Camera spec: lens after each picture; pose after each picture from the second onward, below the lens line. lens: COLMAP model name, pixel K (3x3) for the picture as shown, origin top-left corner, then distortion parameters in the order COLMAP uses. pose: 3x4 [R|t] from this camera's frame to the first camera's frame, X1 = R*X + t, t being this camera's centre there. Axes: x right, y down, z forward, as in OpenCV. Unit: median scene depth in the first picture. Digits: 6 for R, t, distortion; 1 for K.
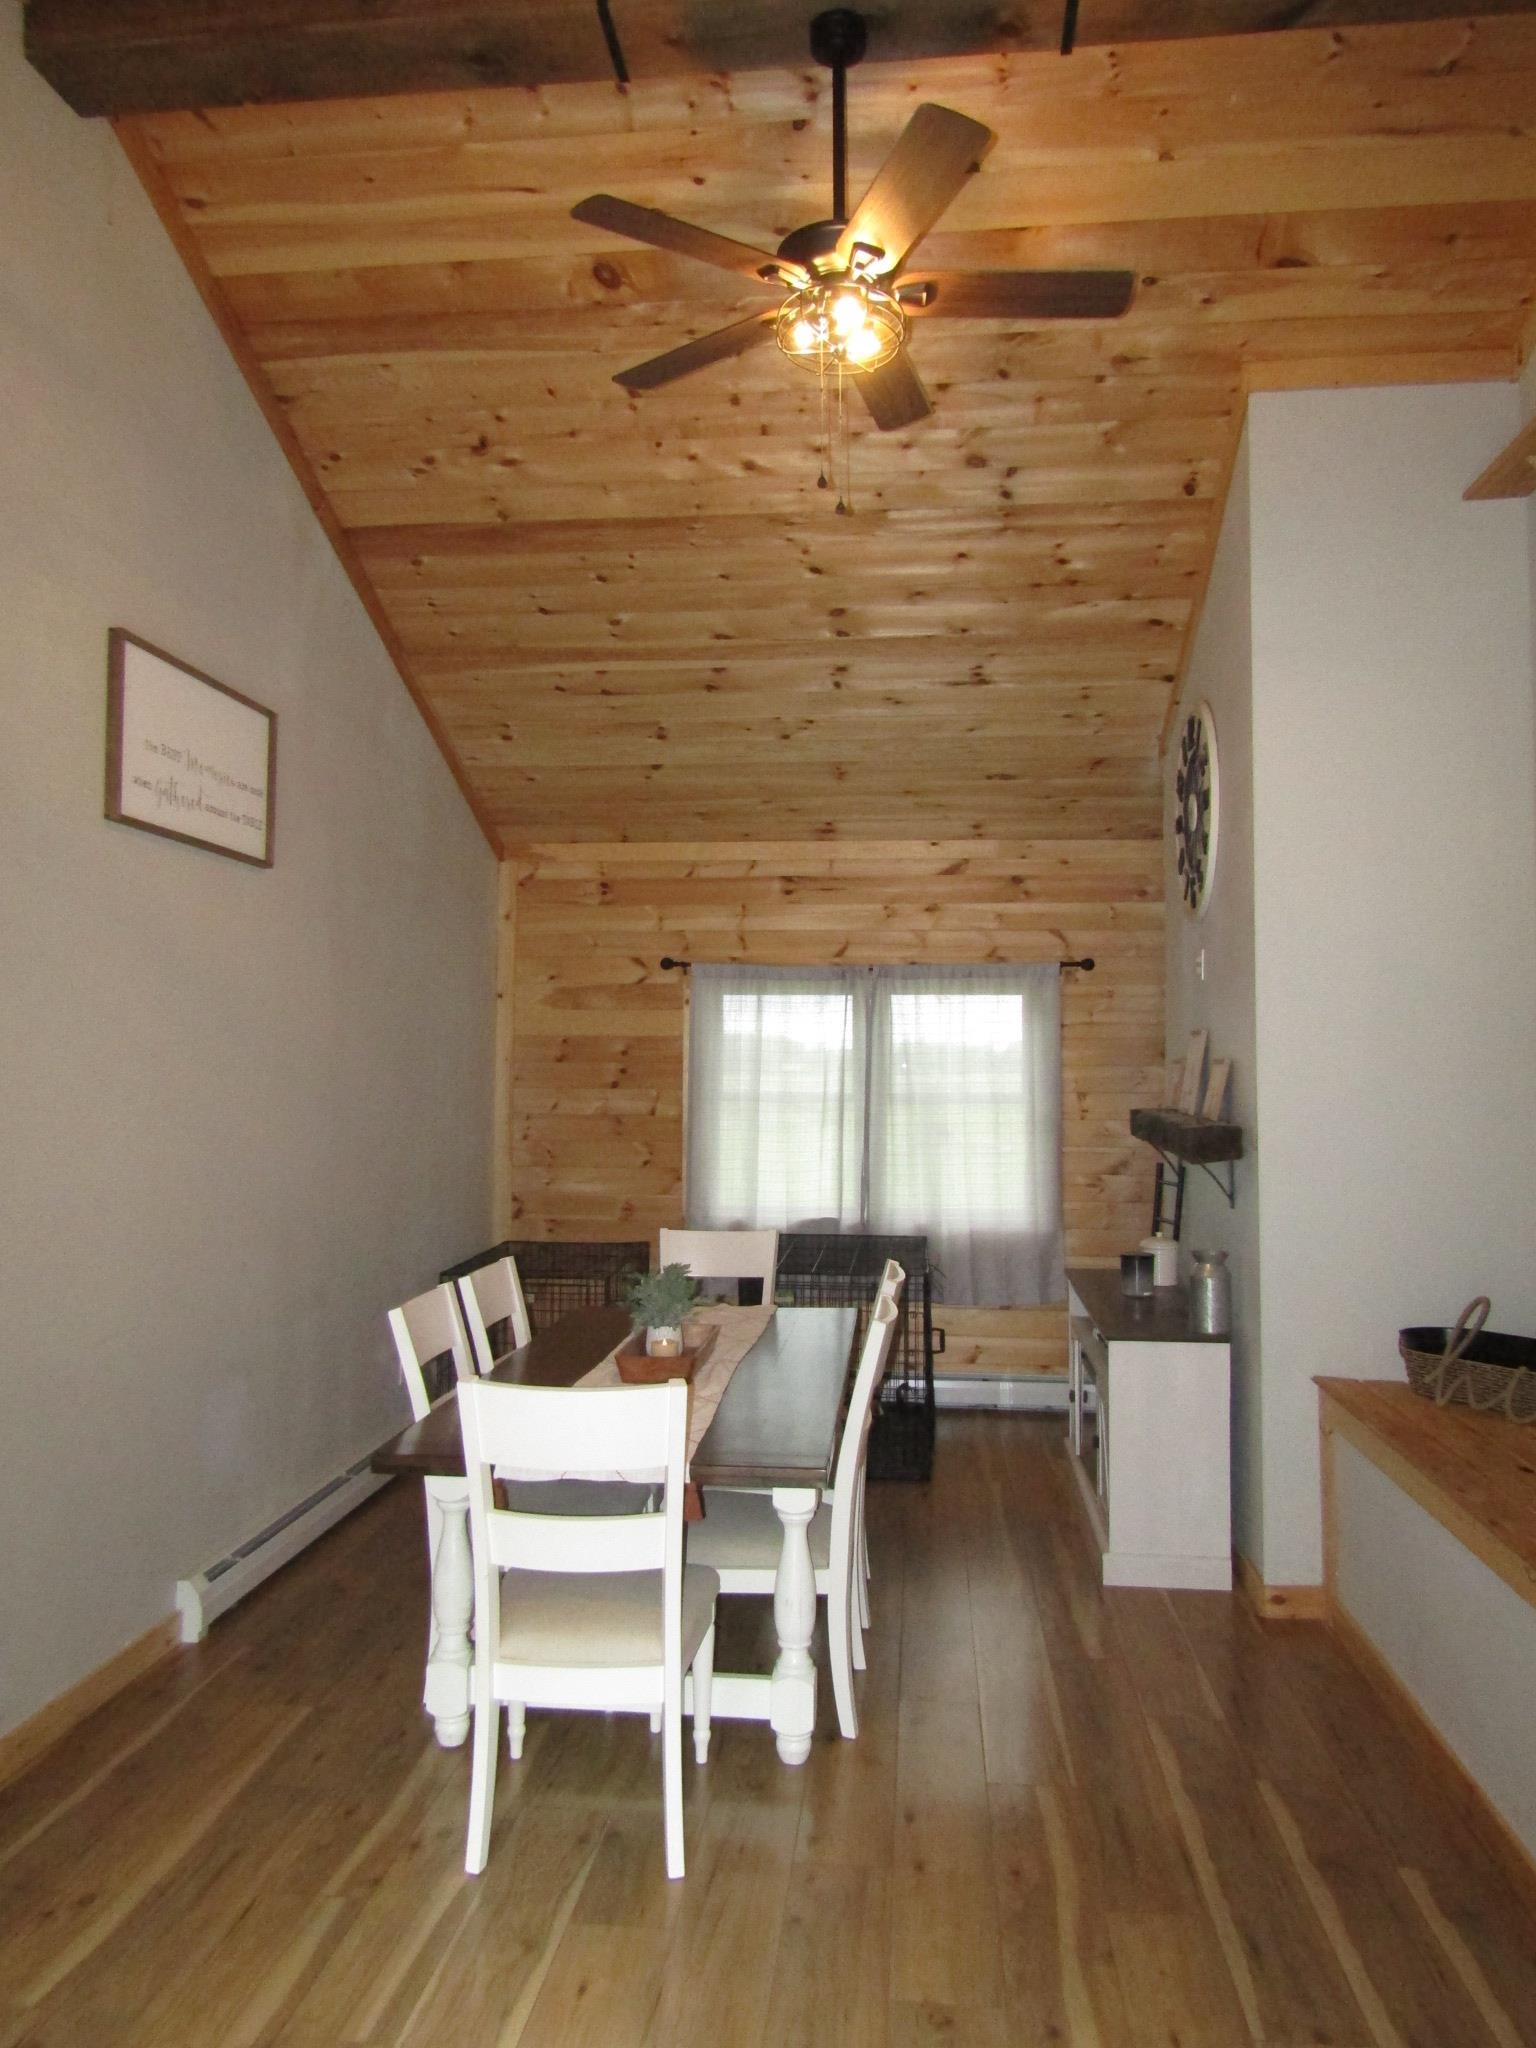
lens RADIAL K [[1450.0, 0, 754.9], [0, 1450.0, 1010.2], [0, 0, 1]] dist [-0.018205, 0.006279]
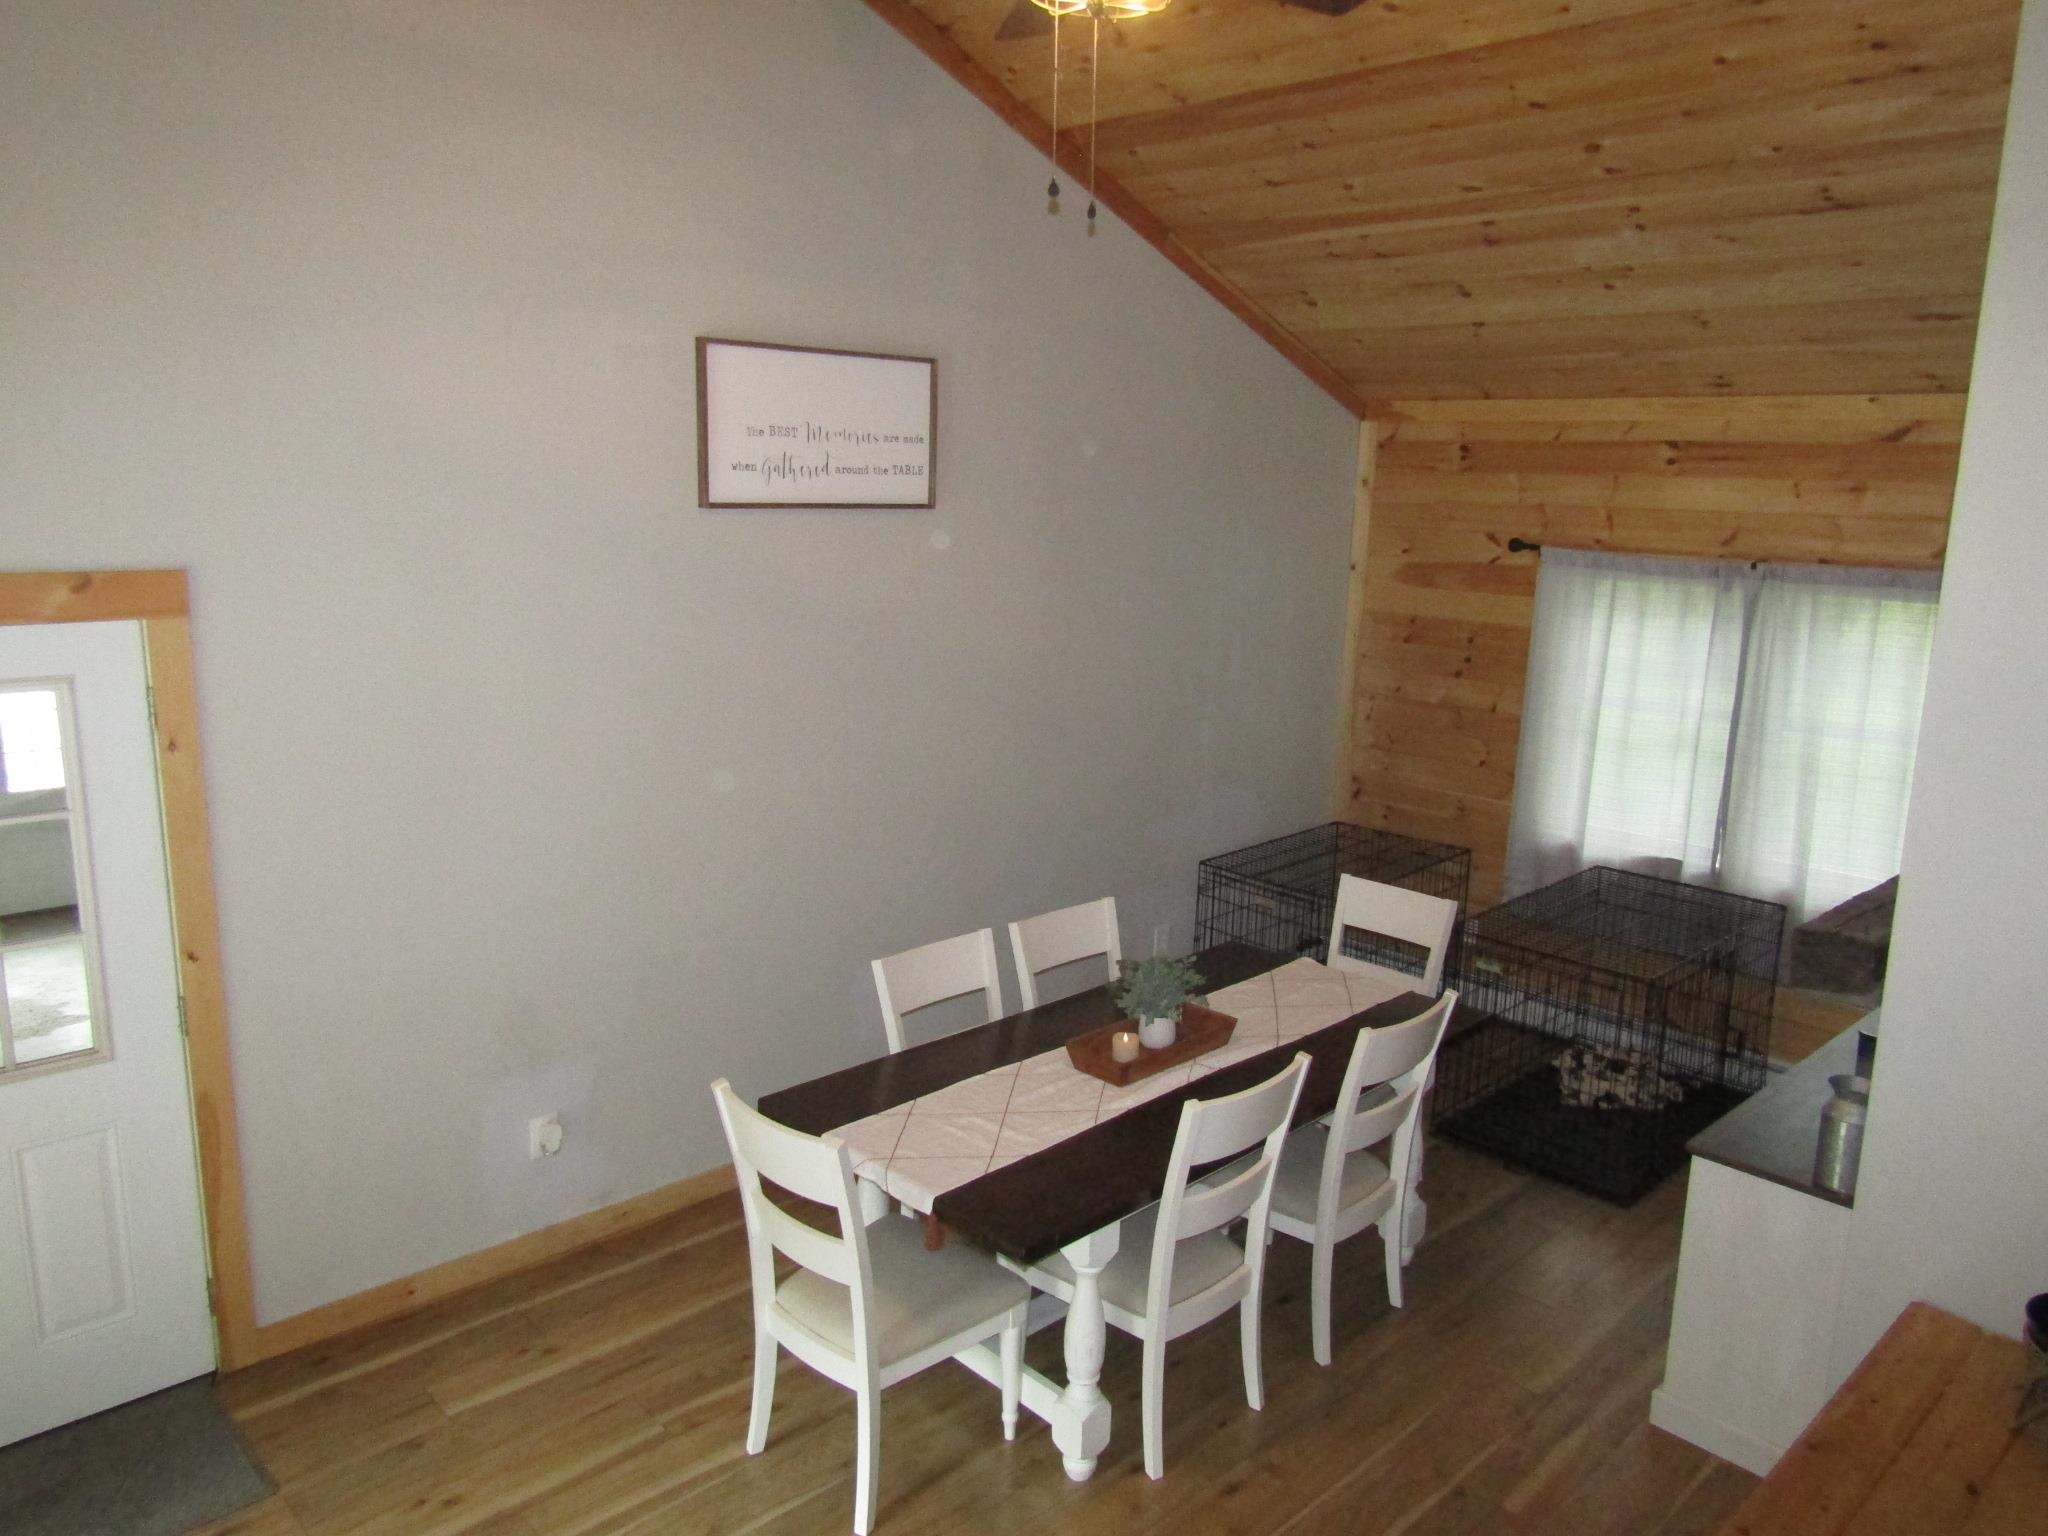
lens RADIAL K [[1450.0, 0, 1019.4], [0, 1450.0, 759.7], [0, 0, 1]] dist [-0.018205, 0.006279]
pose [[0.766869, 0.134843, -0.627478, 0.297093], [0.009305, 0.975241, 0.220948, -0.109450], [0.641736, -0.175277, 0.746628, 0.144373]]
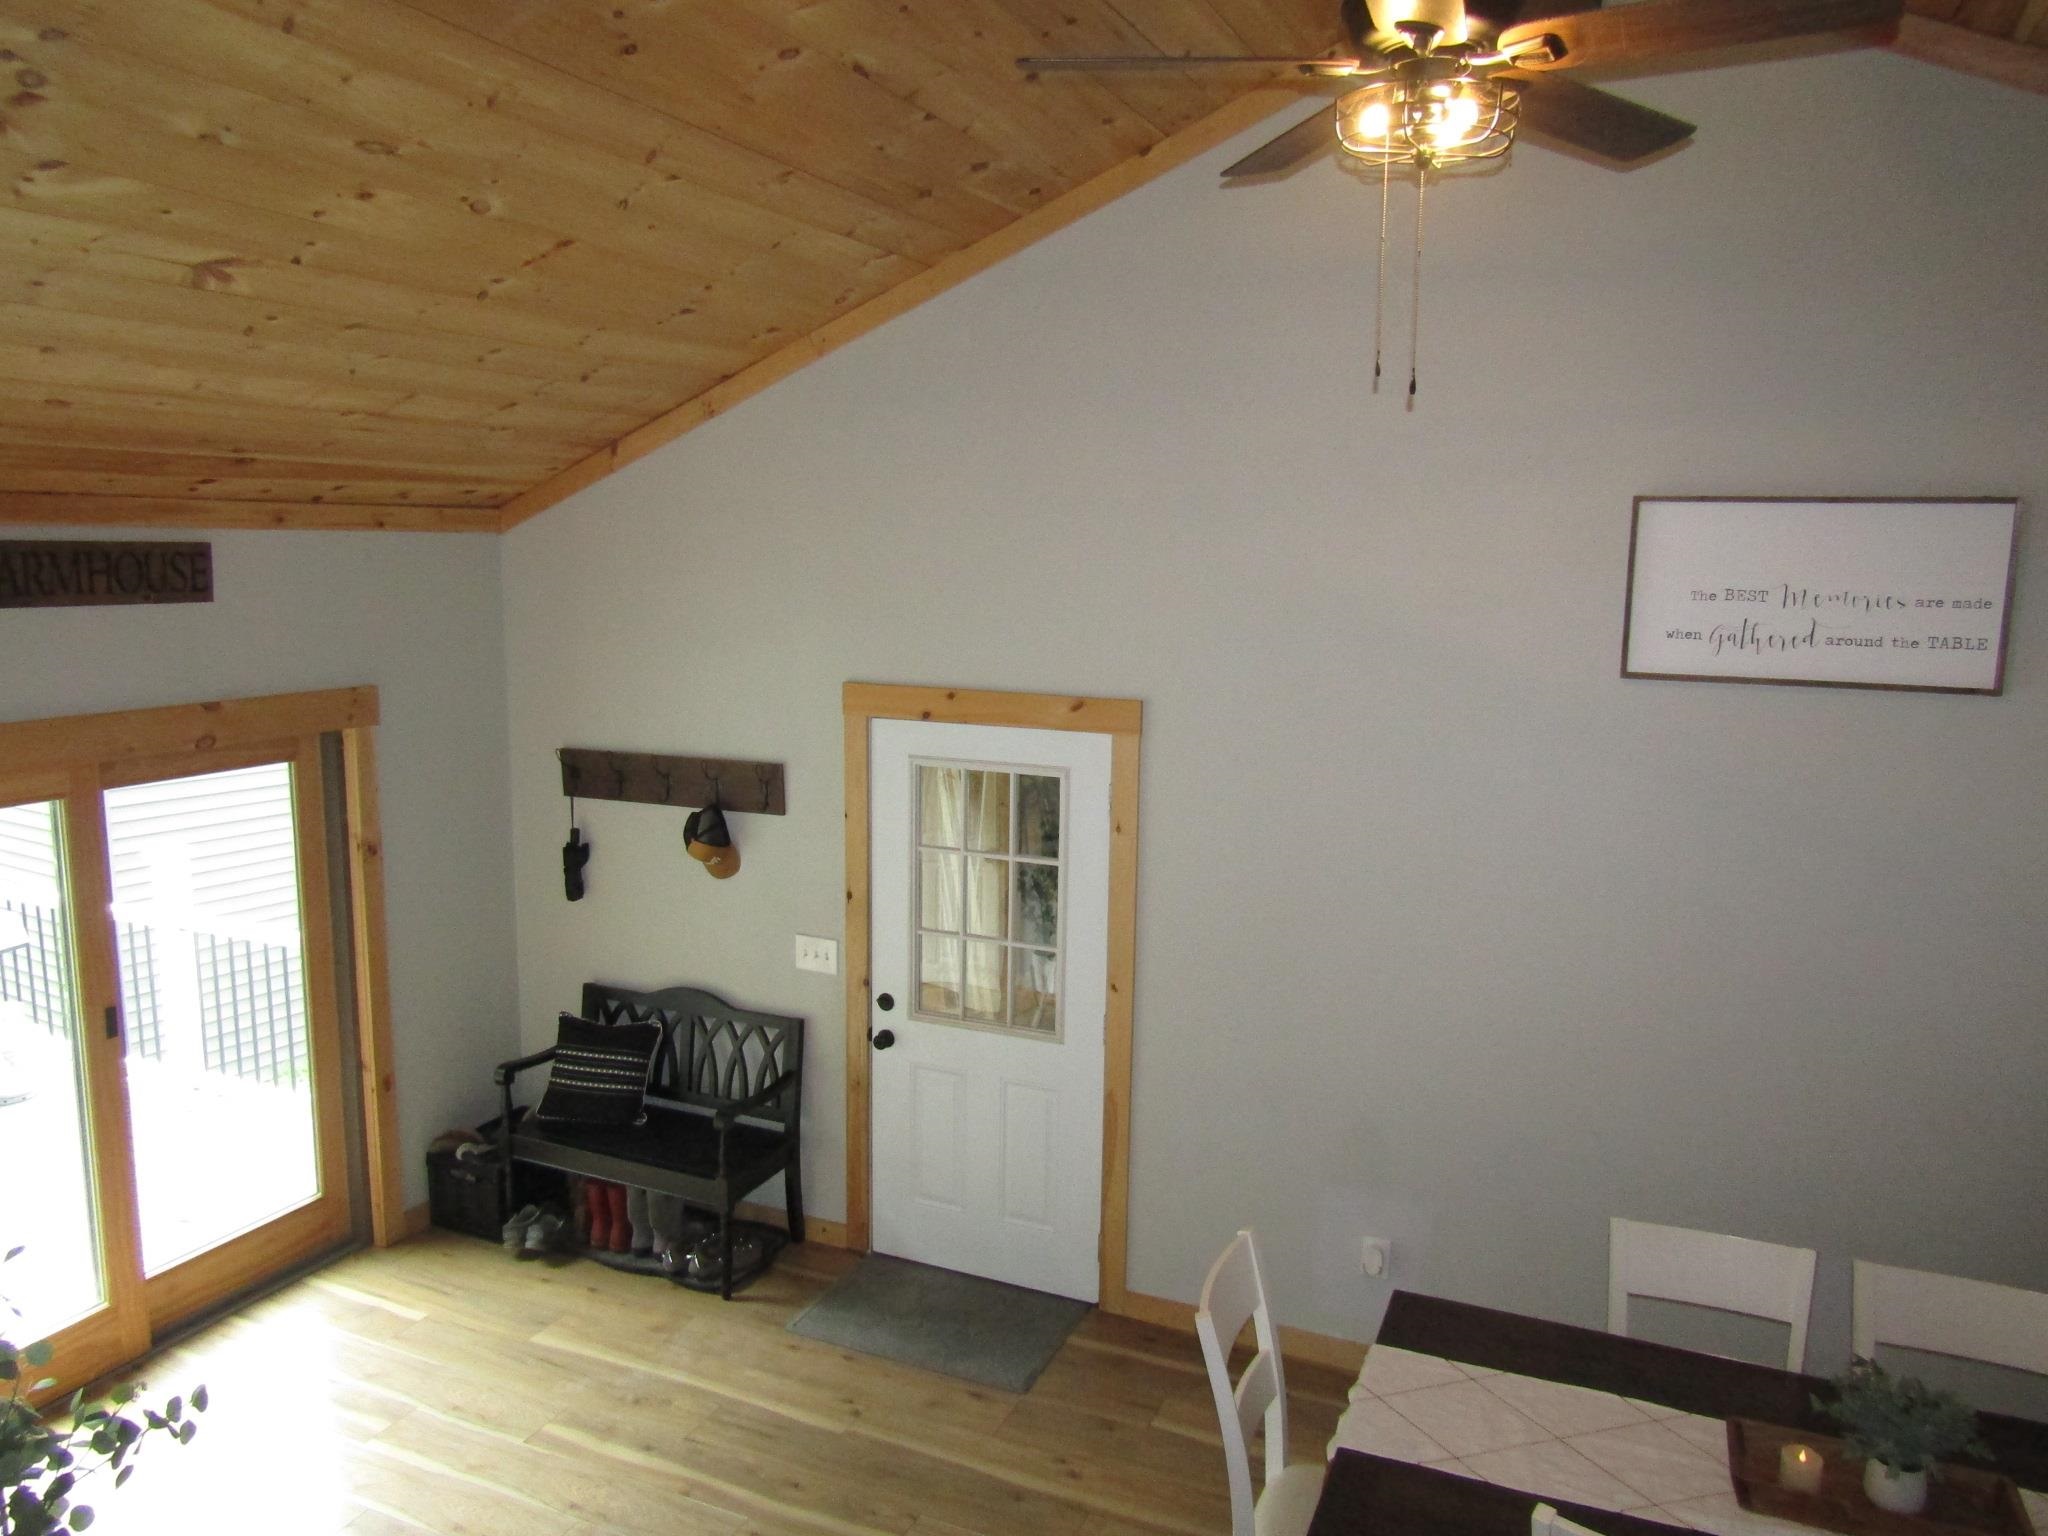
lens RADIAL K [[1450.0, 0, 1021.5], [0, 1450.0, 761.8], [0, 0, 1]] dist [-0.018205, 0.006279]
pose [[-0.290855, 0.133544, -0.947401, 0.413403], [0.025091, 0.990935, 0.131977, -0.128678], [0.956438, 0.014615, -0.291569, 0.509758]]
